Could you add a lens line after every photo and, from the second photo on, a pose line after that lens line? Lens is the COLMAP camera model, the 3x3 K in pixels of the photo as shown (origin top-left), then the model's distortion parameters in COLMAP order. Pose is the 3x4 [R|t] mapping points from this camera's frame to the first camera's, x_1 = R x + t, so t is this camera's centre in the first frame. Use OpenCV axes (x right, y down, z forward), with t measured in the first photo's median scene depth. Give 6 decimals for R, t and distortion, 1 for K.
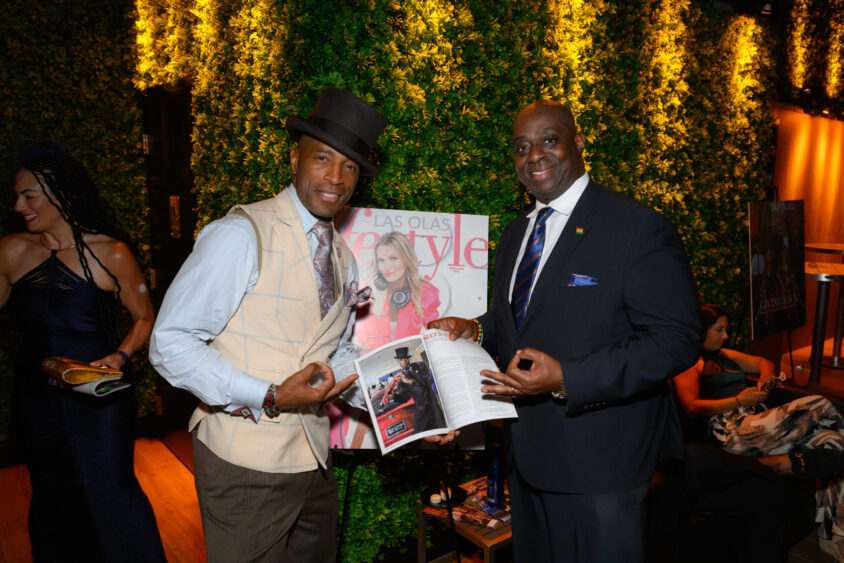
lens RADIAL K [[665.5, 0, 420.0], [0, 665.5, 282.8], [0, 0, 1]] dist [-0.027144, 0.024442]
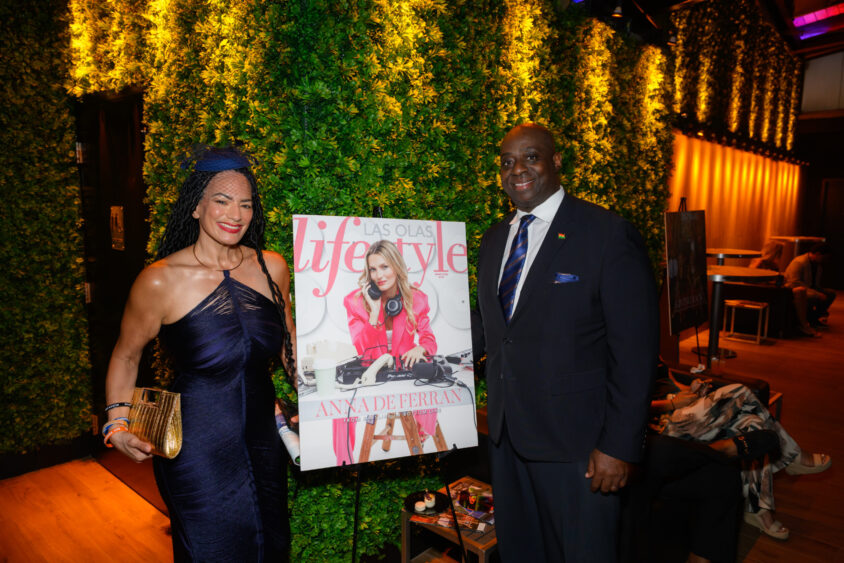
lens RADIAL K [[622.9, 0, 422.3], [0, 622.9, 276.0], [0, 0, 1]] dist [0.005349, 0.000005]
pose [[0.986756, -0.017753, 0.161236, -0.096599], [0.021309, 0.999566, -0.020349, -0.001896], [-0.160805, 0.023515, 0.986706, 0.040697]]
